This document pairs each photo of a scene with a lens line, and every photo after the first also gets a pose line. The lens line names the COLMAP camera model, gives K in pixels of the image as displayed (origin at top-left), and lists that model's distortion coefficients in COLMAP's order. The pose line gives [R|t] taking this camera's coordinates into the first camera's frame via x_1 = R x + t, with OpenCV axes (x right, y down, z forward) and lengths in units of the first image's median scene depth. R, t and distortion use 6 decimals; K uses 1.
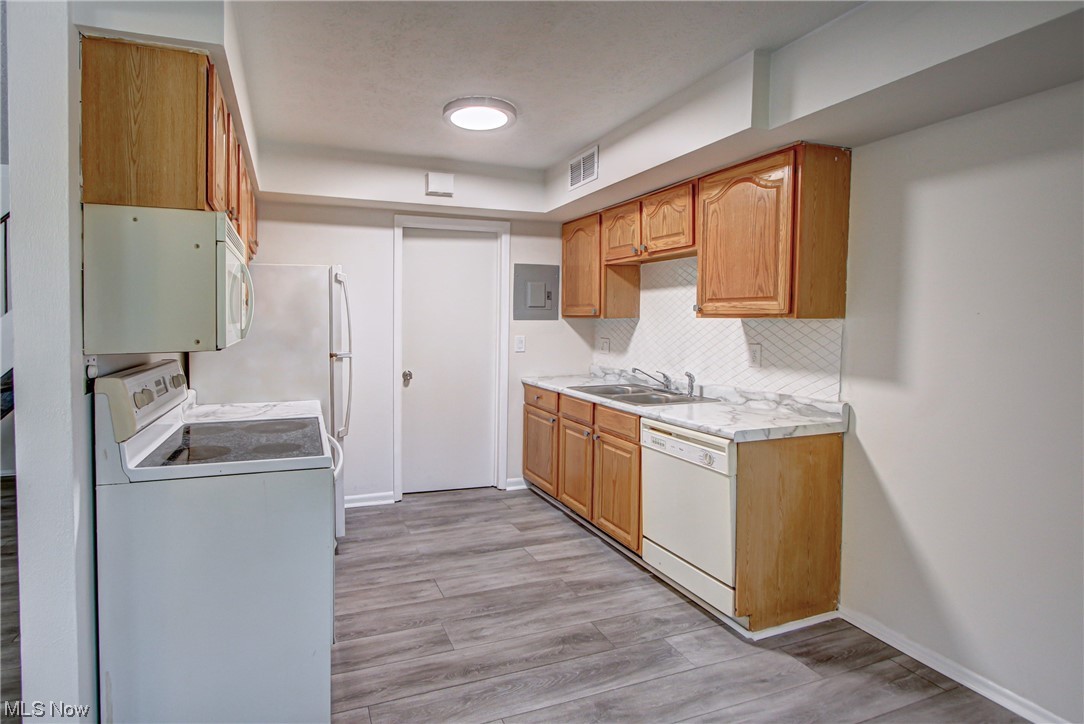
lens RADIAL K [[523.8, 0, 459.4], [0, 523.8, 341.1], [0, 0, 1]] dist [-0.014920, 0.000538]
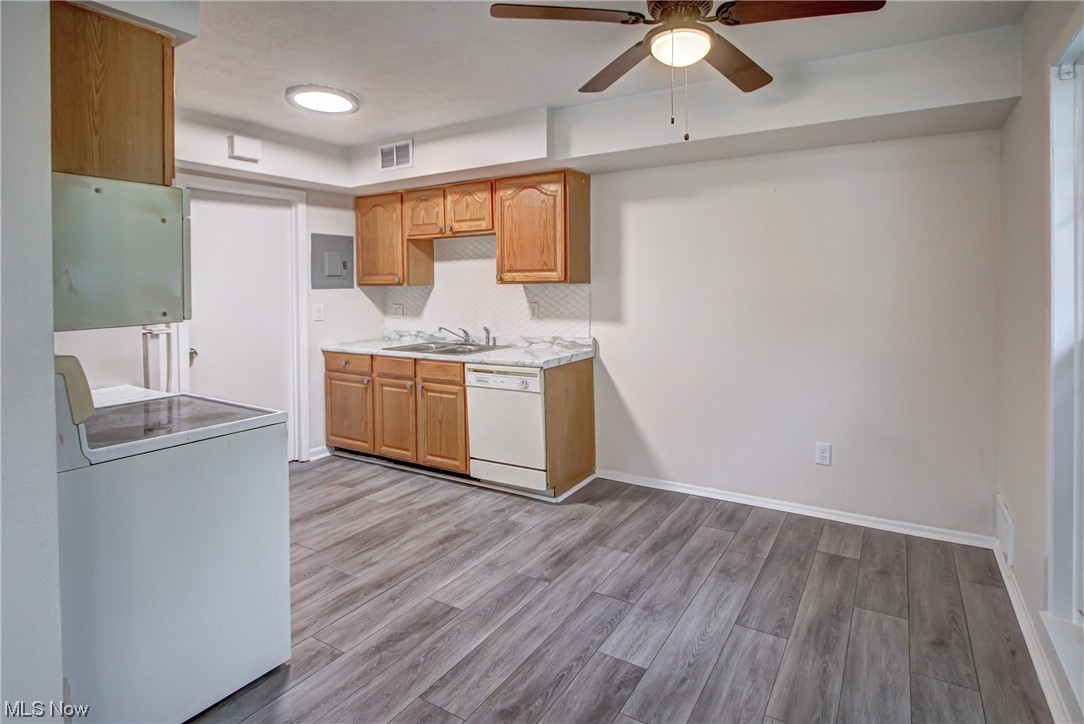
lens RADIAL K [[560.1, 0, 553.6], [0, 560.1, 300.9], [0, 0, 1]] dist [-0.016450, 0.000927]
pose [[0.768642, -0.032605, 0.638847, -0.356038], [0.043378, 0.999058, -0.001202, 0.005202], [-0.638206, 0.028636, 0.769333, -0.185693]]
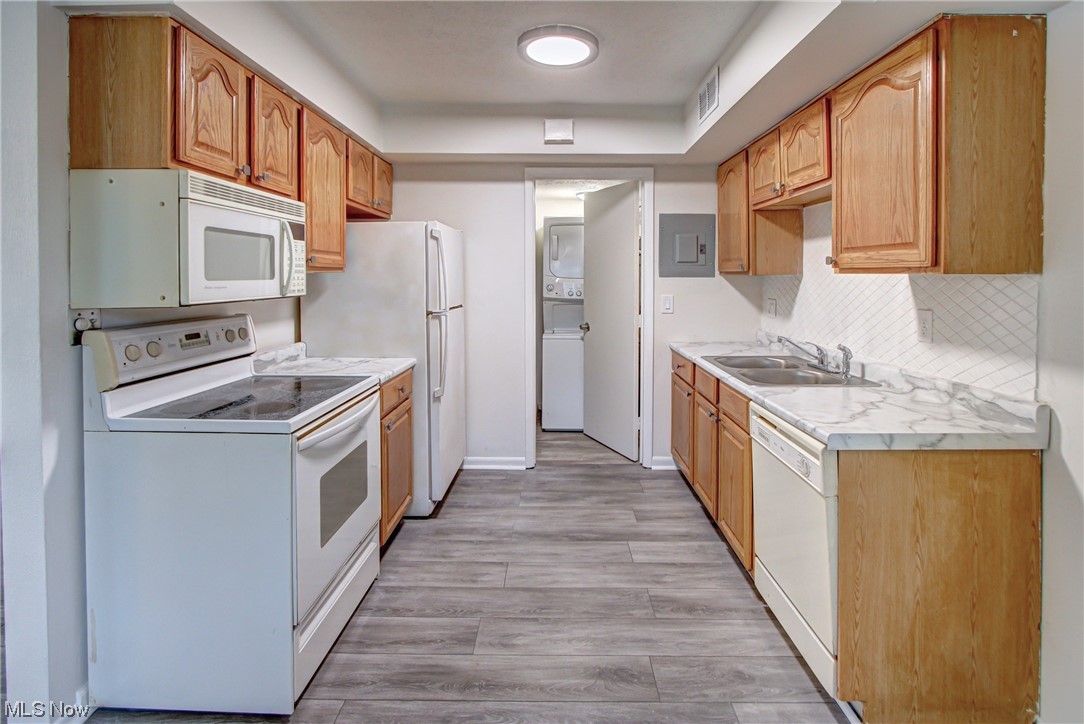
lens RADIAL K [[517.8, 0, 537.1], [0, 517.8, 285.7], [0, 0, 1]] dist [-0.010555, -0.000313]
pose [[0.948334, 0.004537, -0.317242, 0.295245], [-0.012398, 0.999664, -0.022765, -0.005245], [0.317032, 0.025522, 0.948071, 0.163409]]
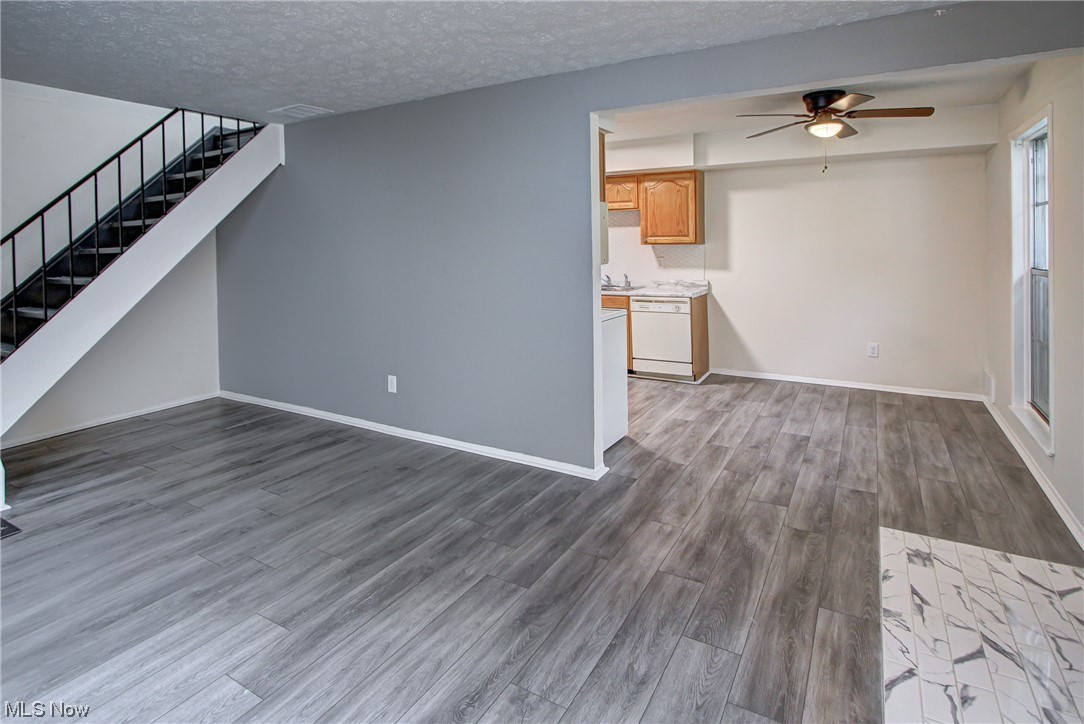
lens RADIAL K [[541.3, 0, 524.9], [0, 541.3, 250.3], [0, 0, 1]] dist [-0.012331, 0.001035]
pose [[0.781630, -0.026955, 0.623160, -1.211125], [0.047490, 0.998738, -0.016367, -0.012478], [-0.621932, 0.042387, 0.781923, -0.337595]]
